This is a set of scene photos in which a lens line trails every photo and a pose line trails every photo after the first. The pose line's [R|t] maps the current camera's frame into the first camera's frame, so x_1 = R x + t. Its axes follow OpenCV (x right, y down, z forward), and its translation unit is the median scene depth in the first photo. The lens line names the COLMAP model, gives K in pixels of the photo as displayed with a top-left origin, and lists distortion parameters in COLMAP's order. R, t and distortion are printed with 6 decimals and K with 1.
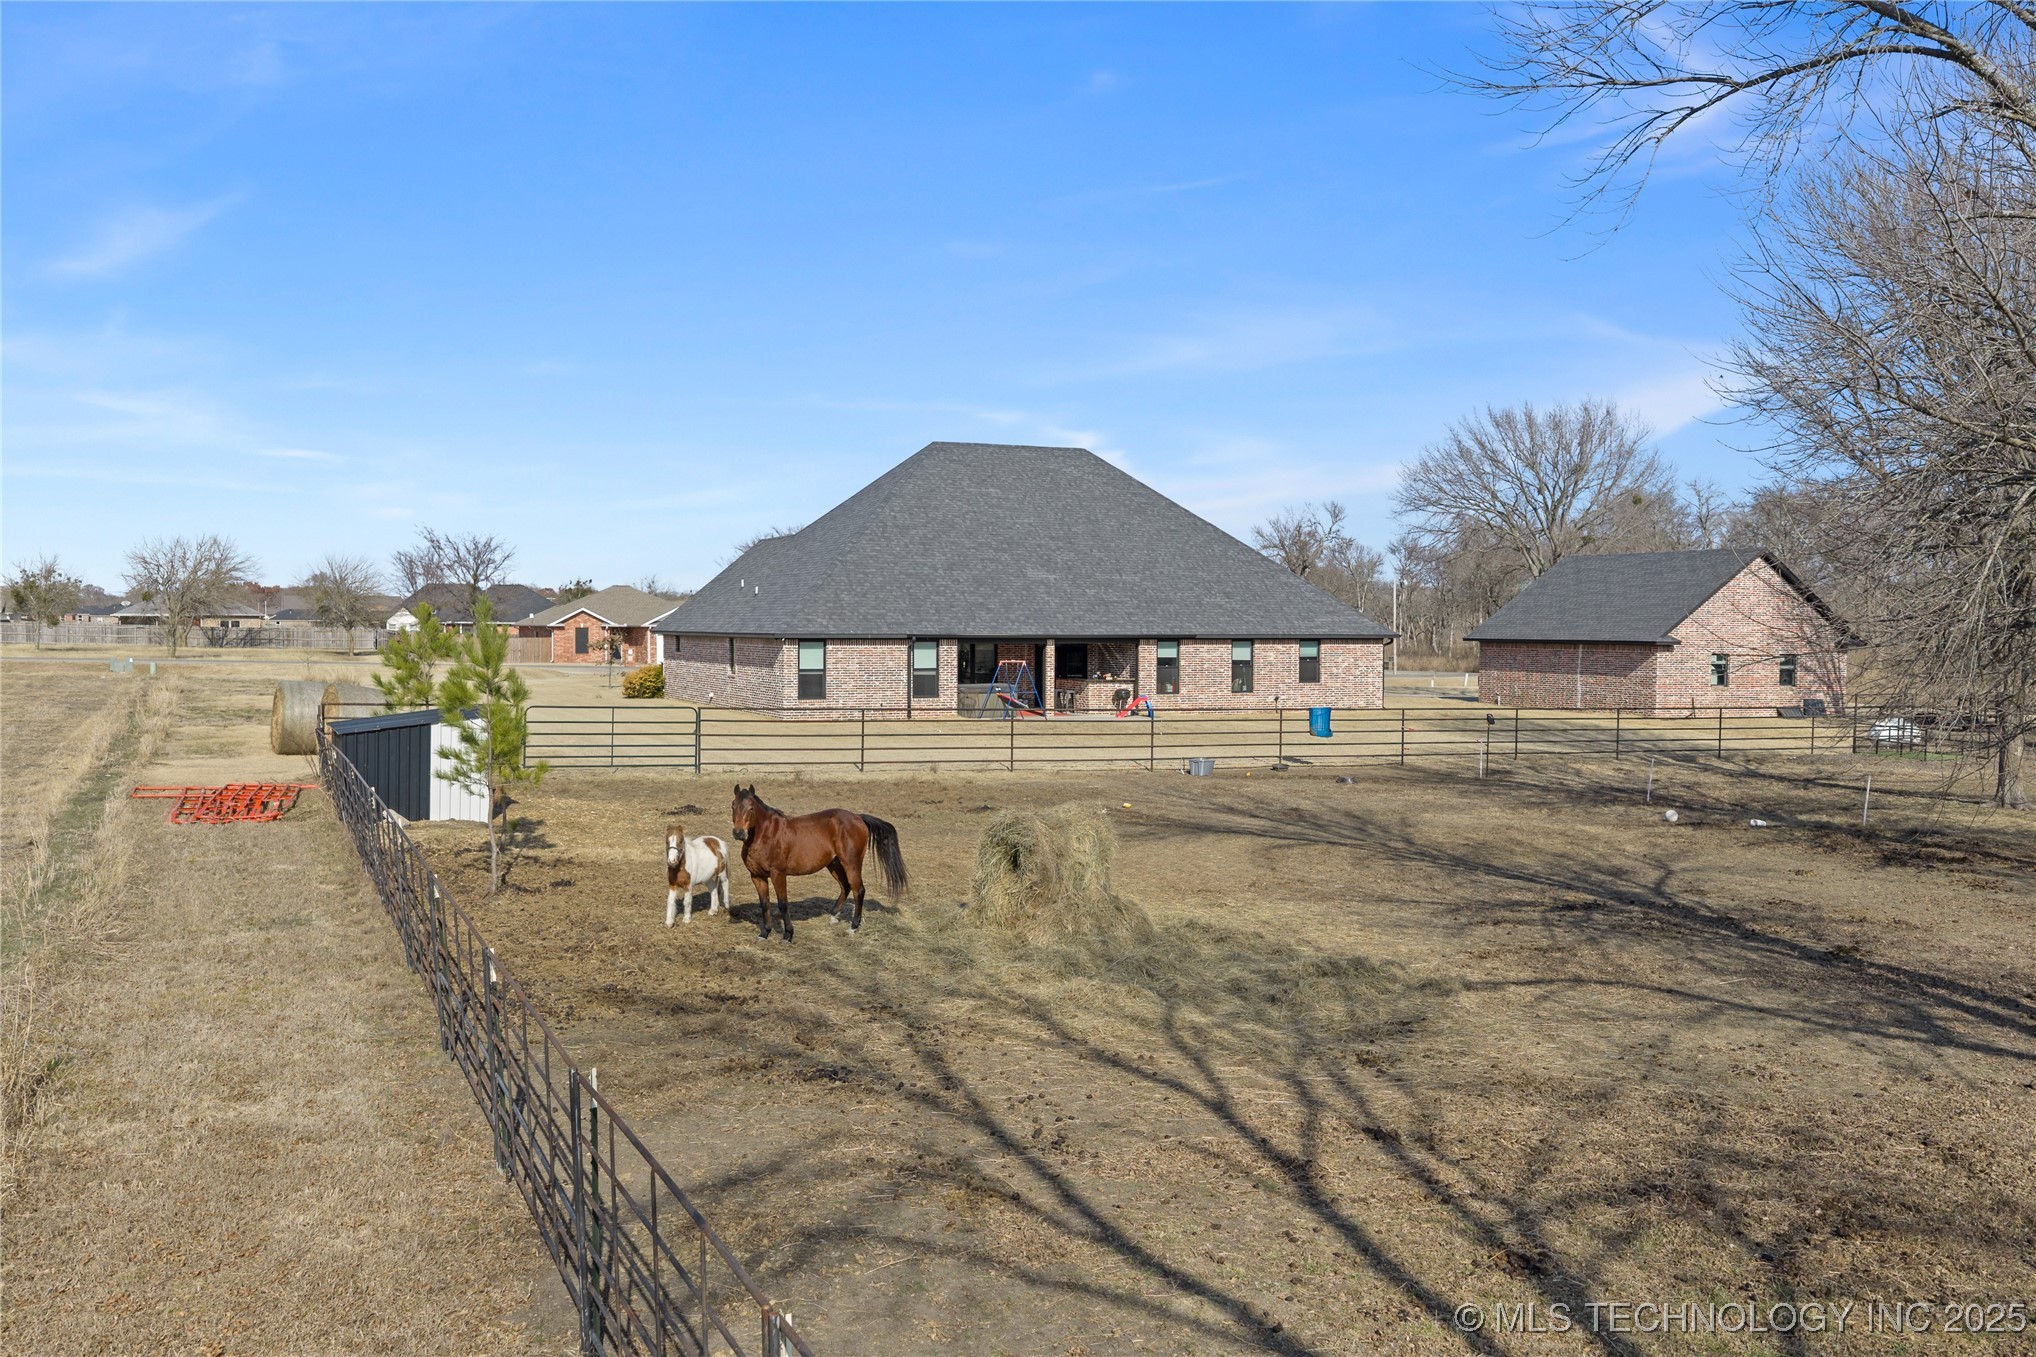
lens RADIAL K [[1679.7, 0, 1018.0], [0, 1679.7, 678.5], [0, 0, 1]] dist [0.008365, -0.002087]
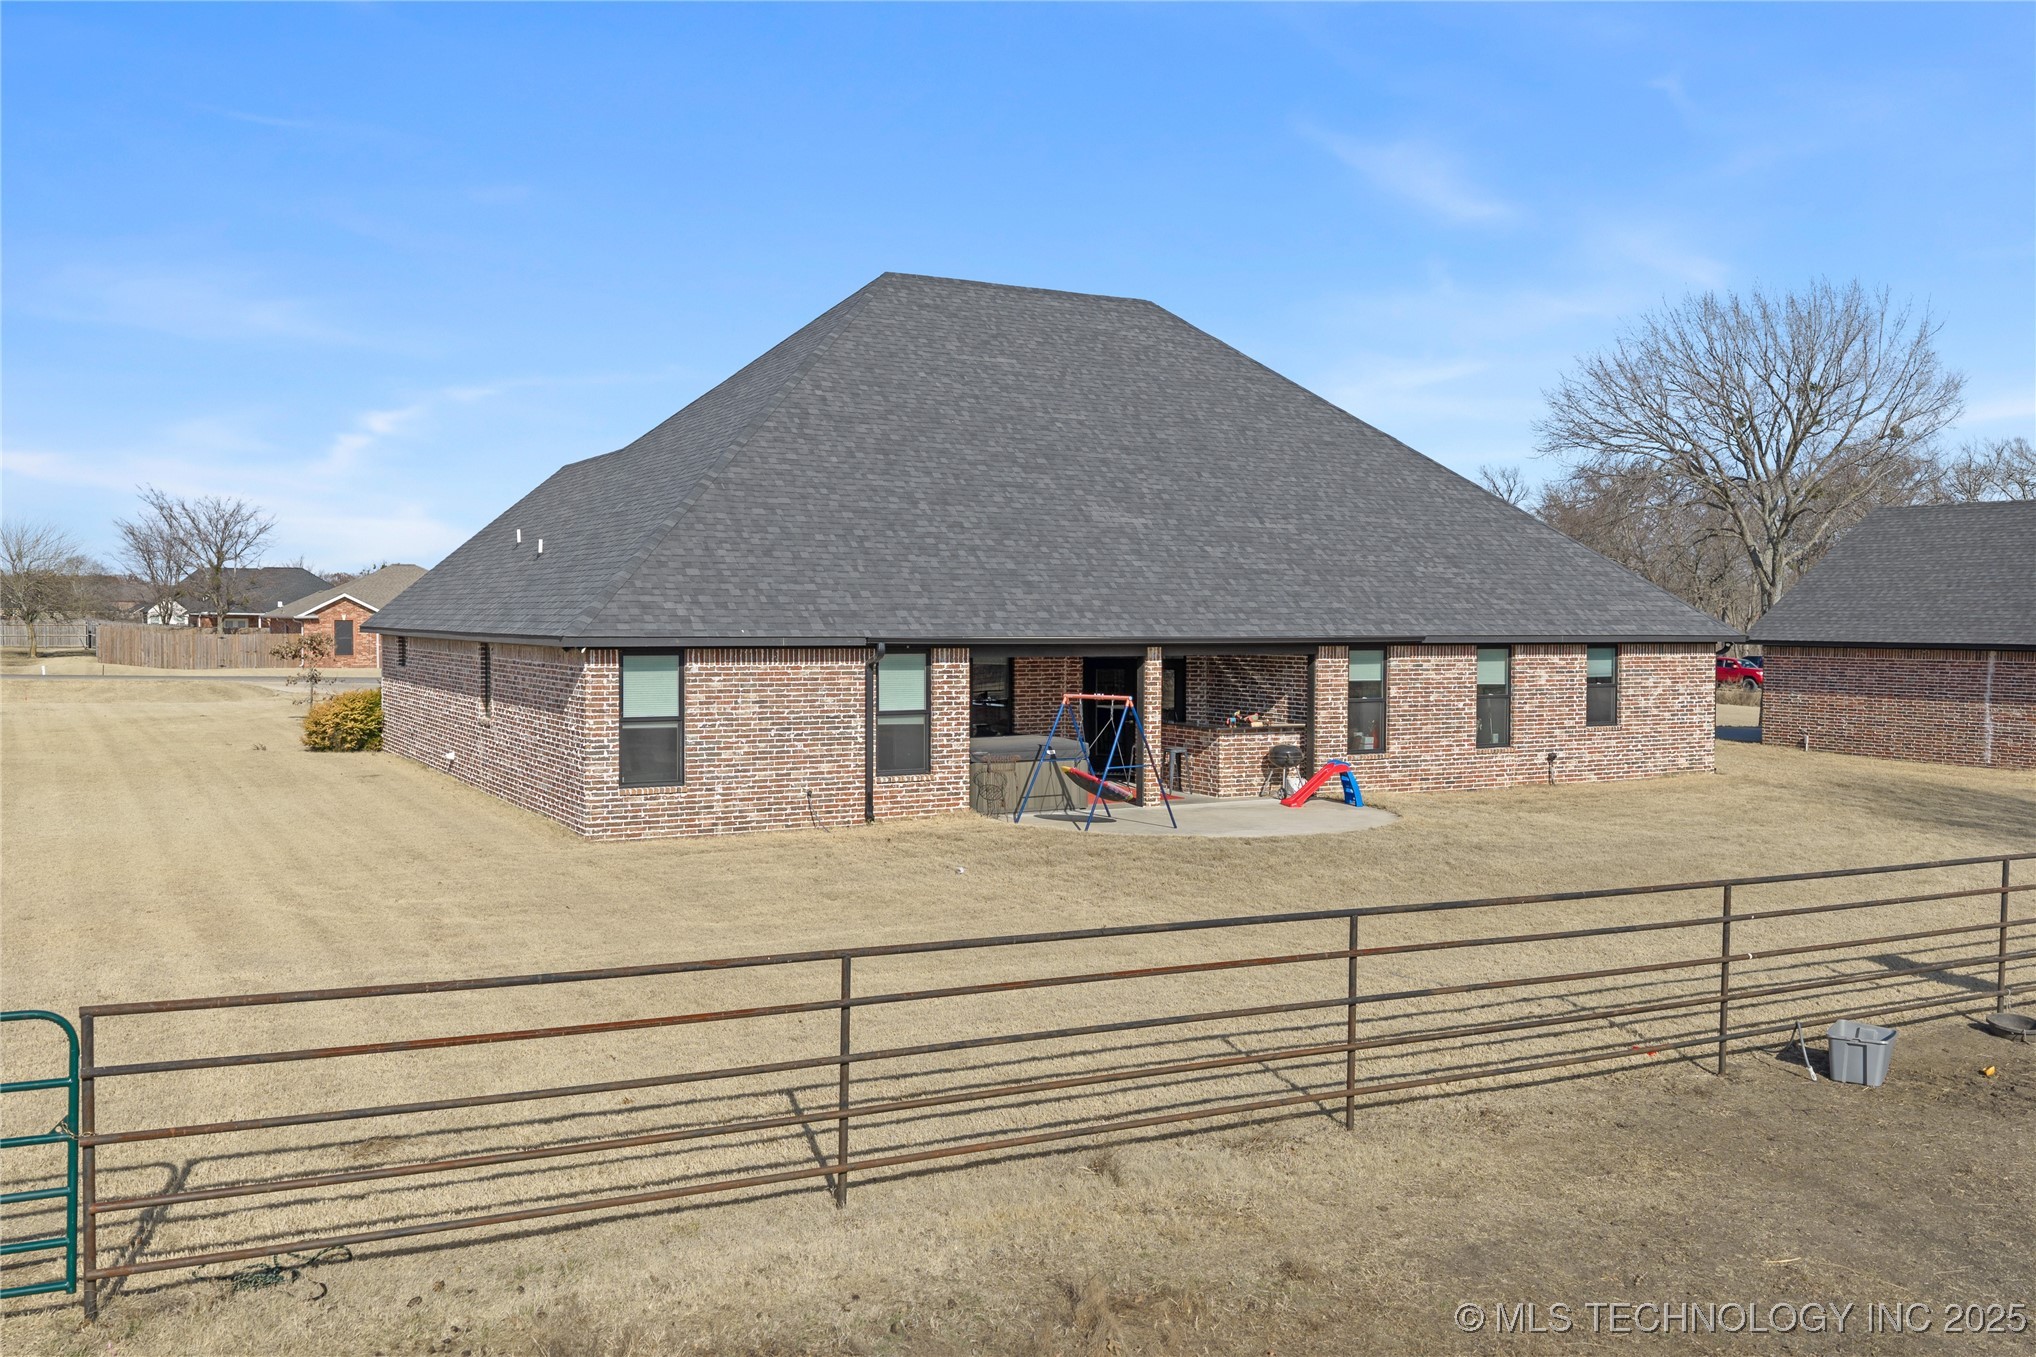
lens RADIAL K [[1679.7, 0, 1018.0], [0, 1679.7, 678.5], [0, 0, 1]] dist [0.008365, -0.002087]
pose [[0.996275, -0.002373, 0.086196, -0.059388], [0.001966, 0.999987, 0.004807, -0.016086], [-0.086207, -0.004620, 0.996267, 0.504671]]
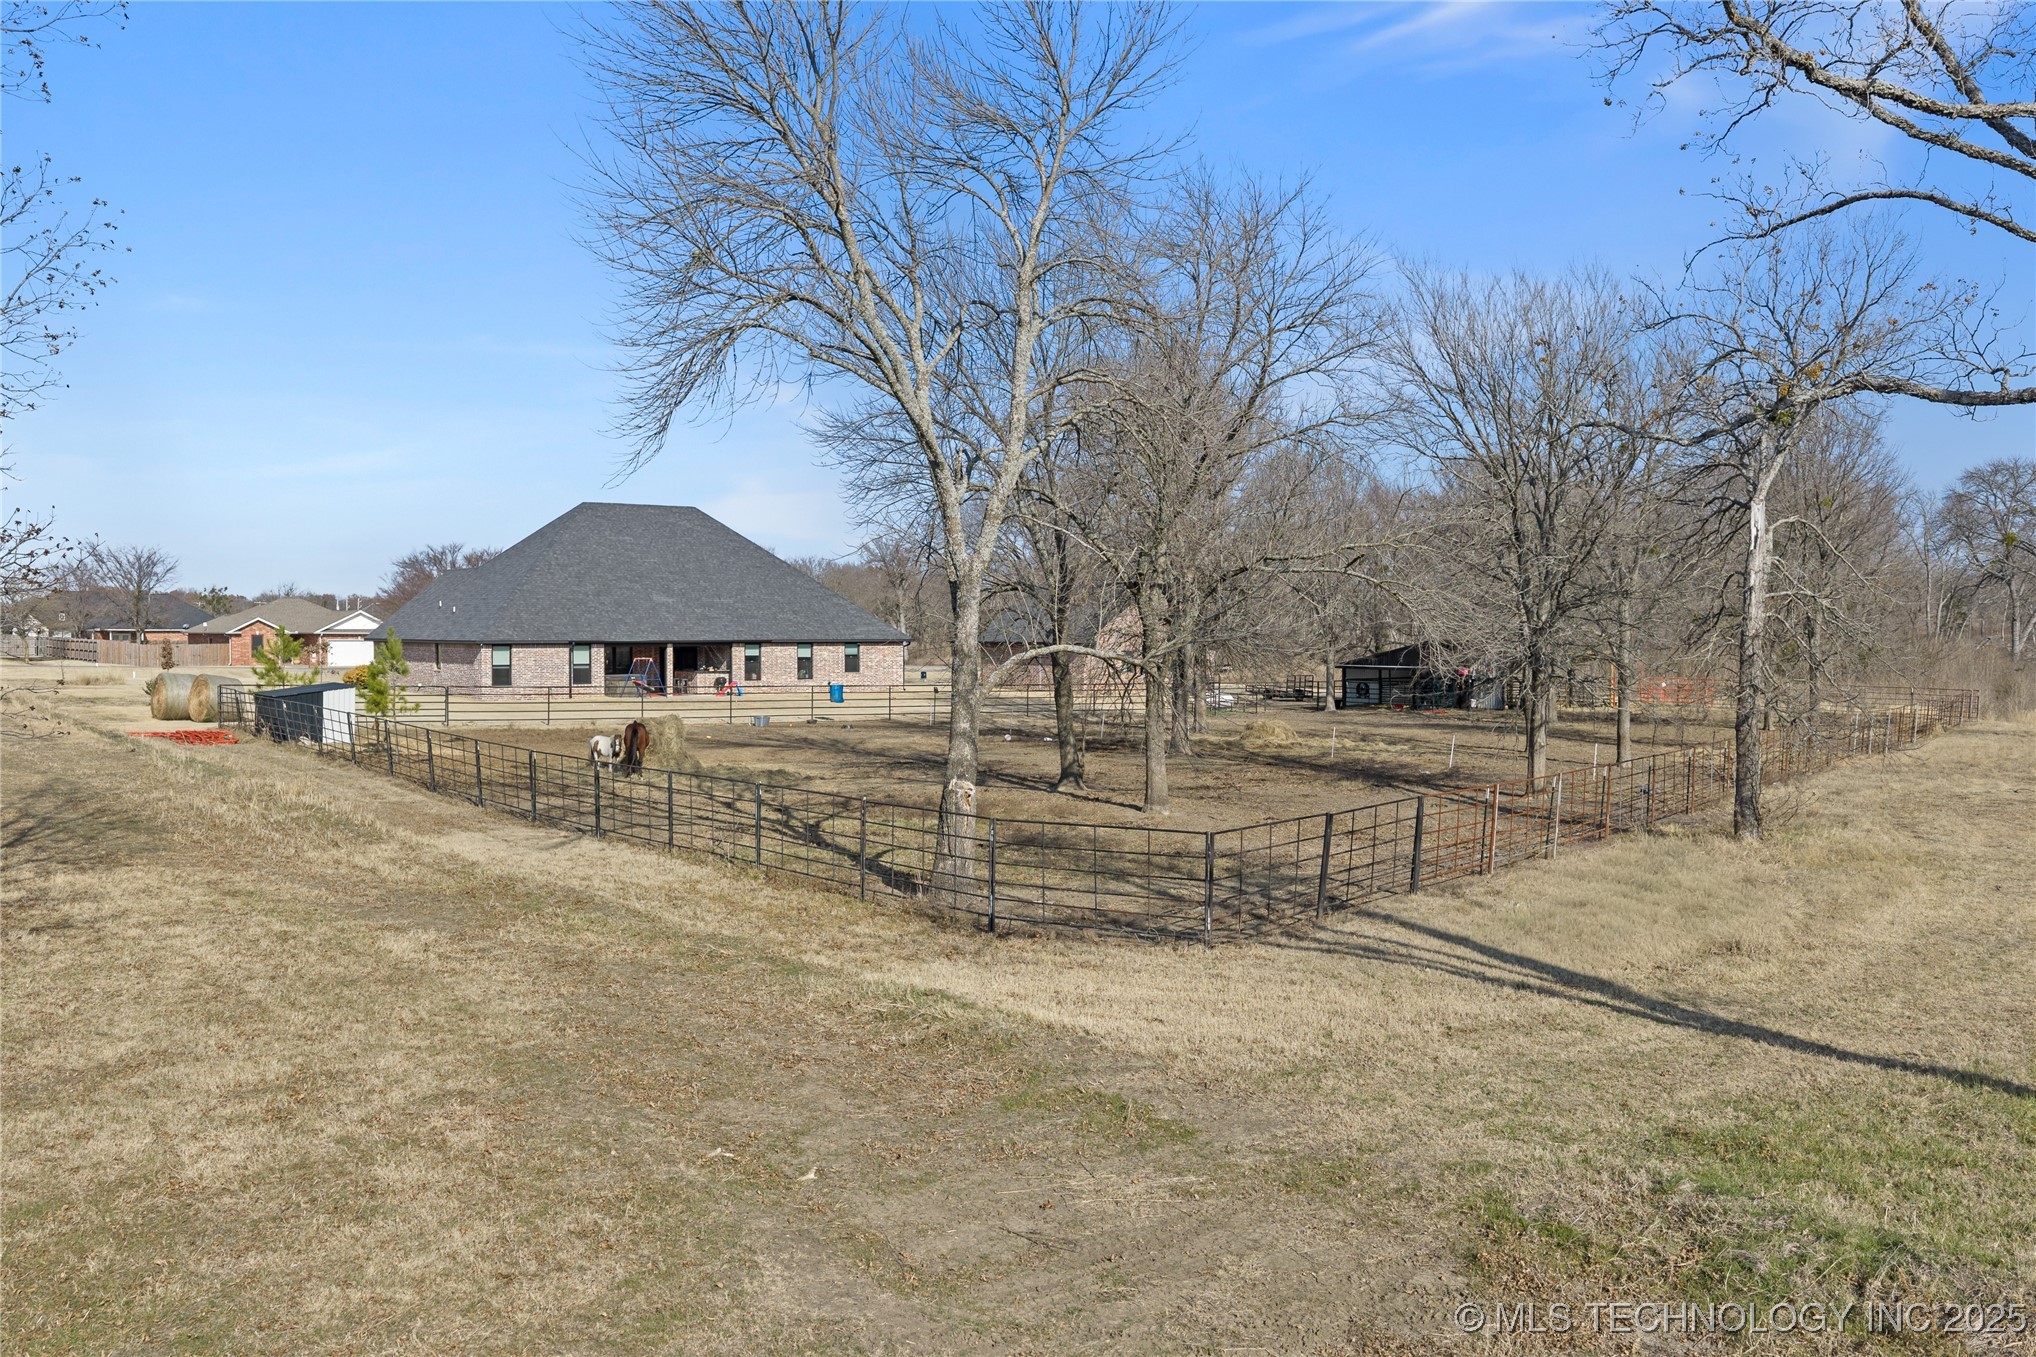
lens RADIAL K [[1653.5, 0, 1018.0], [0, 1653.5, 678.5], [0, 0, 1]] dist [0.013064, -0.004217]
pose [[0.976439, -0.009752, 0.215573, 0.004516], [0.009929, 0.999951, 0.000262, 0.009322], [-0.215564, 0.001885, 0.976488, -0.451981]]
